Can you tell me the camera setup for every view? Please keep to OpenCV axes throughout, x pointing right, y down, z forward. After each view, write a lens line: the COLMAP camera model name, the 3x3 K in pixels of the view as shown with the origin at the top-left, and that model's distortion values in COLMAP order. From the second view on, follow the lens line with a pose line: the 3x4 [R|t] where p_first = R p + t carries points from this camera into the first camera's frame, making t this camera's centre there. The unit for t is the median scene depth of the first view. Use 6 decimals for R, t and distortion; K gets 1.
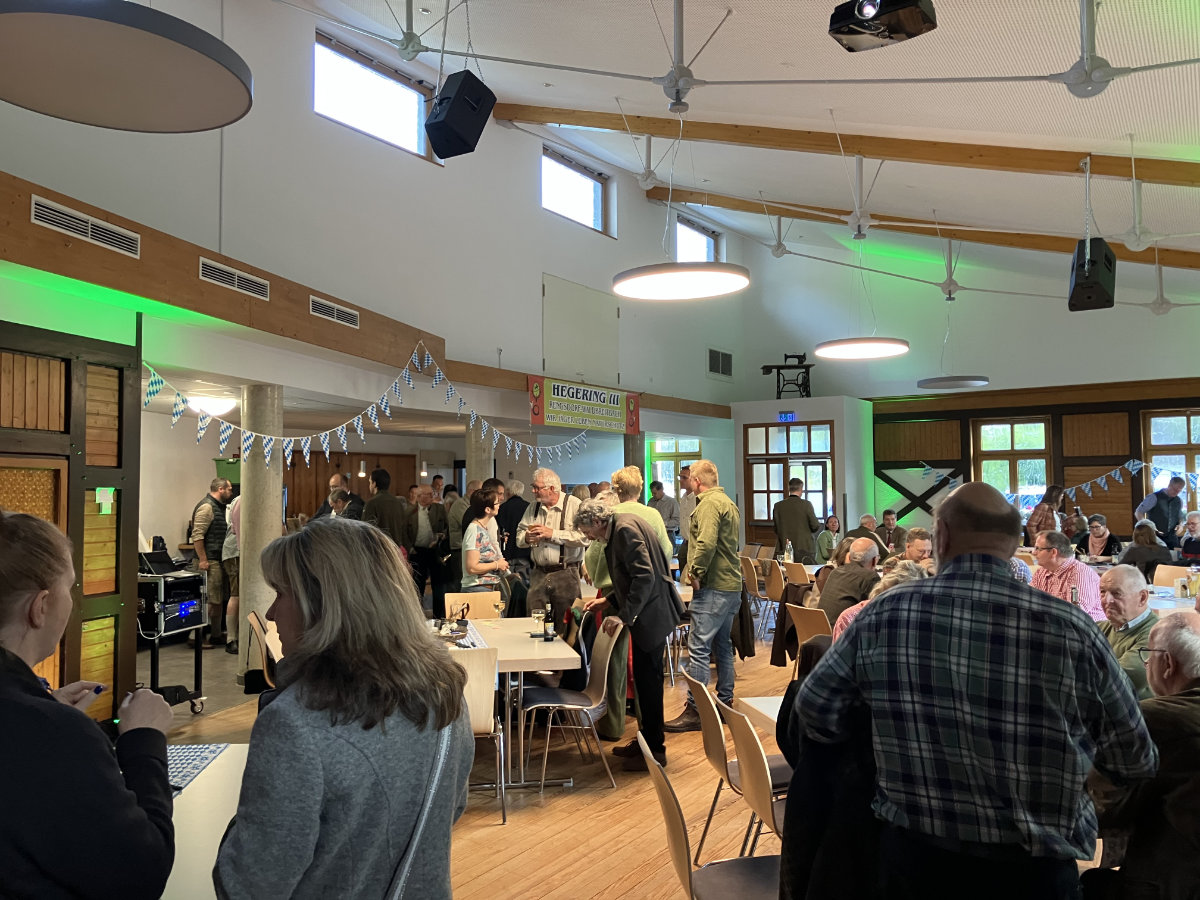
lens RADIAL K [[953.3, 0, 600.6], [0, 953.3, 449.8], [0, 0, 1]] dist [0.051246, 0.000286]
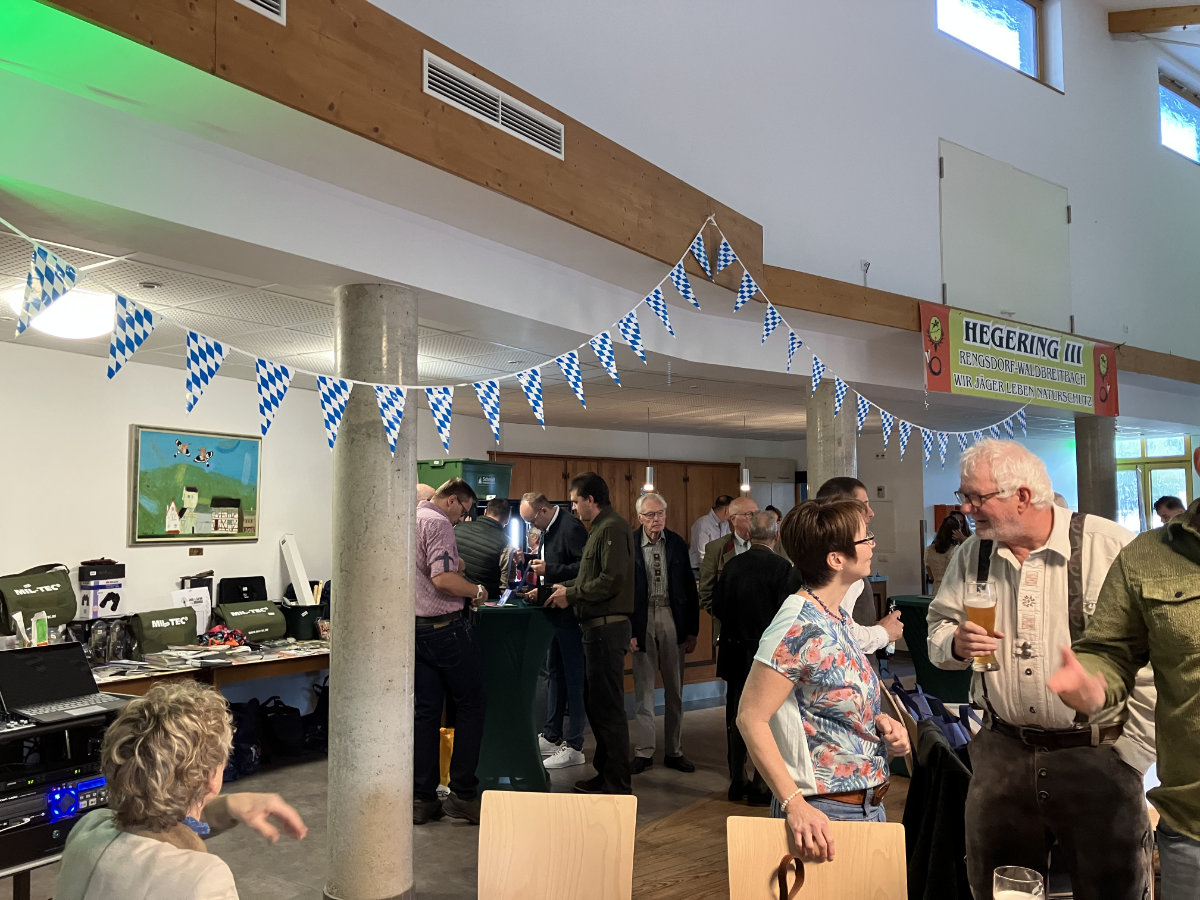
lens RADIAL K [[1266.5, 0, 600.0], [0, 1266.5, 450.0], [0, 0, 1]] dist [-0.001749, -0.548123]
pose [[0.951594, -0.006343, -0.307294, -0.031387], [0.002564, 0.999916, -0.012702, 0.015761], [0.307349, 0.011299, 0.951530, 0.283678]]
